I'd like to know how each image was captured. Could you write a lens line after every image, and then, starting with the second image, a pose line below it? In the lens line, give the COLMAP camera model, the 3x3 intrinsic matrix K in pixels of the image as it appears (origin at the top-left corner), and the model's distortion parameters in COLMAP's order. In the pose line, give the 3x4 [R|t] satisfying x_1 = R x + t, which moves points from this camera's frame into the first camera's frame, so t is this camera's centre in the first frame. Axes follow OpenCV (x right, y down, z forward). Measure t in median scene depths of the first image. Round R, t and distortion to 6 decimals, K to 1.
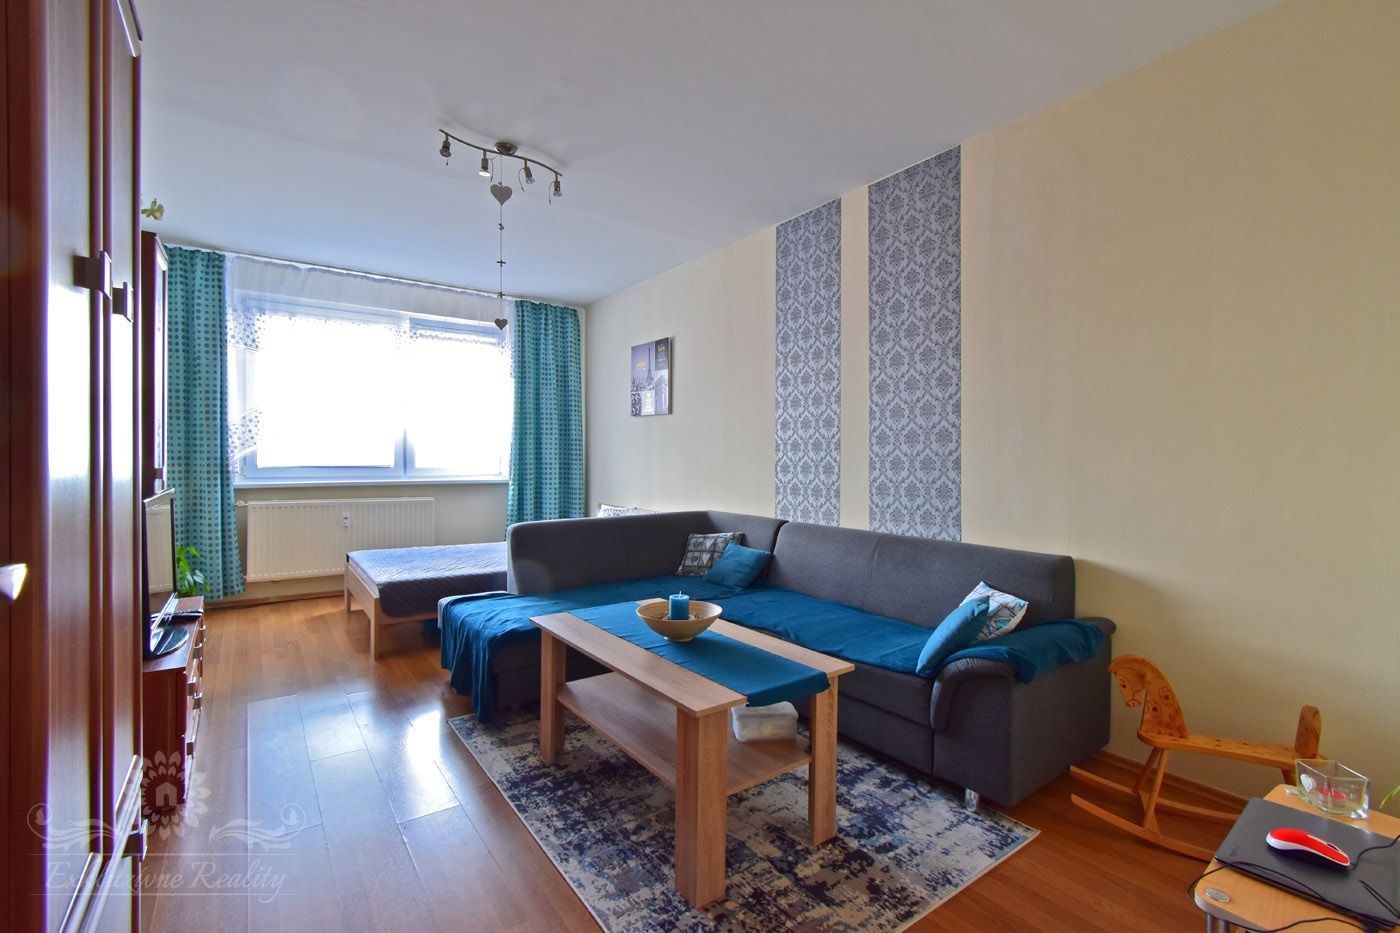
lens RADIAL K [[633.6, 0, 708.7], [0, 633.6, 470.0], [0, 0, 1]] dist [0.006125, 0.000466]
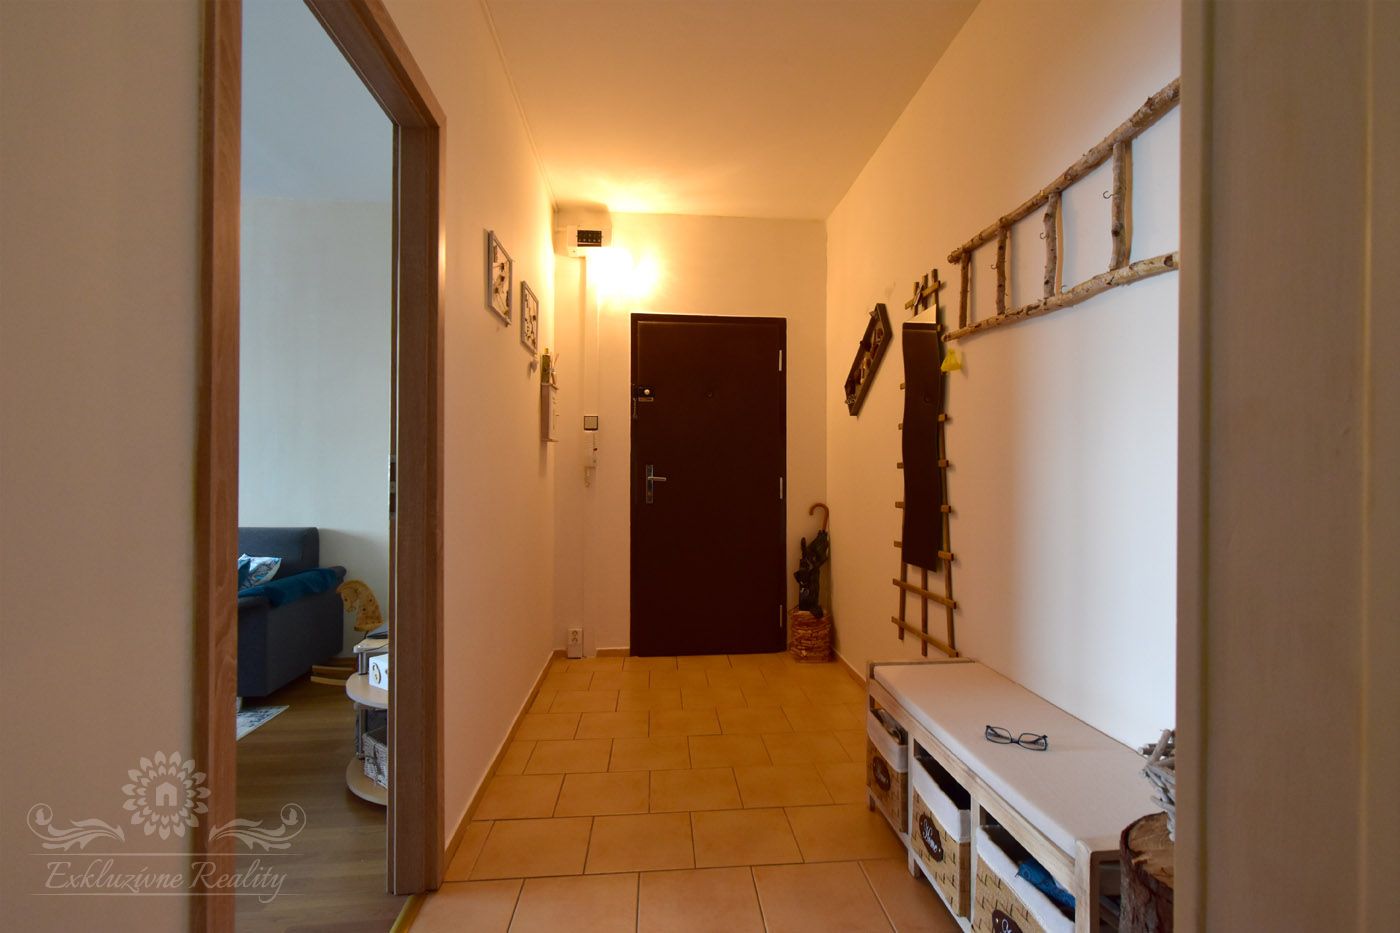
lens RADIAL K [[633.6, 0, 709.2], [0, 633.6, 467.8], [0, 0, 1]] dist [0.006125, 0.000466]
pose [[0.501256, -0.002073, 0.865297, -0.232021], [0.000509, 0.999998, 0.002102, 0.006642], [-0.865299, -0.000613, 0.501256, -0.509400]]
